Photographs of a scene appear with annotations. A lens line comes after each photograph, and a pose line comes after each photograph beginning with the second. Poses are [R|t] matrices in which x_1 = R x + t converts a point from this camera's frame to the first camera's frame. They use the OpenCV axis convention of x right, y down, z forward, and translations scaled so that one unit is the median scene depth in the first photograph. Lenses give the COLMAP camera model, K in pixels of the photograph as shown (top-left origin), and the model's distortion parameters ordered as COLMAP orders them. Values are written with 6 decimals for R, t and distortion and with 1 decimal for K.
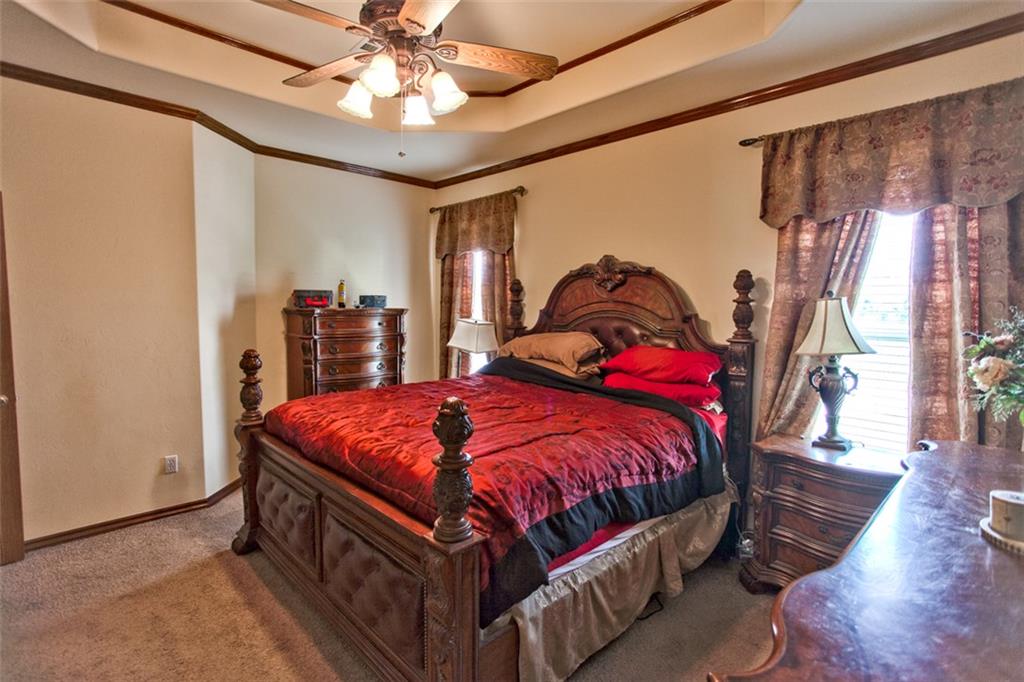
lens RADIAL K [[492.3, 0, 514.3], [0, 492.3, 334.7], [0, 0, 1]] dist [-0.013778, 0.008887]
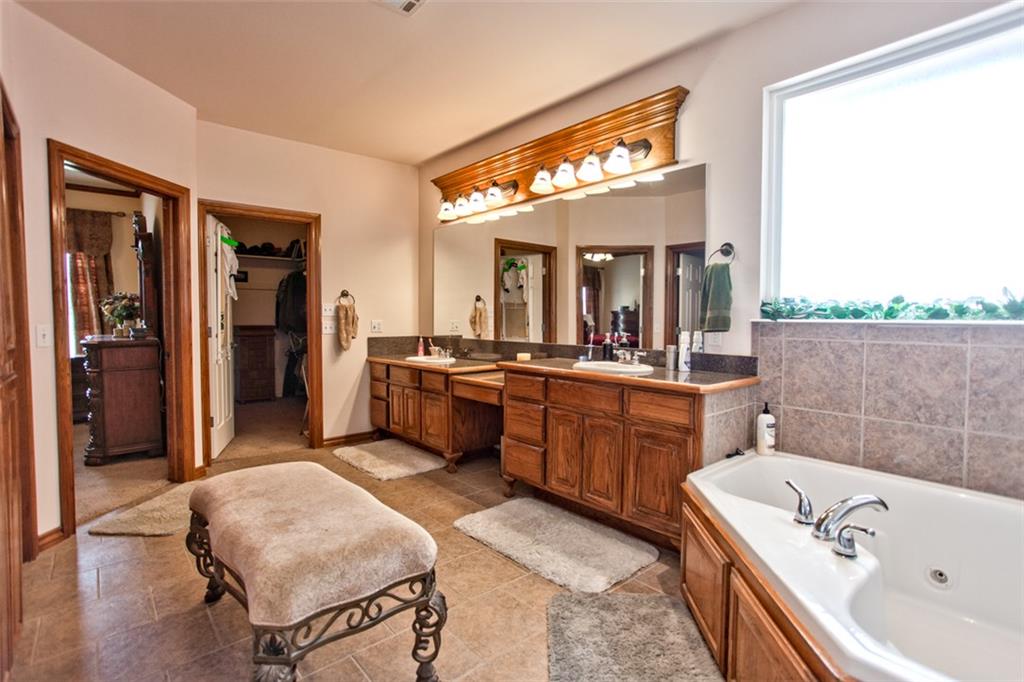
lens RADIAL K [[492.3, 0, 514.4], [0, 492.3, 336.5], [0, 0, 1]] dist [-0.013778, 0.008887]
pose [[0.074728, -0.055842, 0.995639, -1.465936], [0.050988, 0.997339, 0.052110, 0.144394], [-0.995900, 0.046872, 0.077377, -1.373440]]
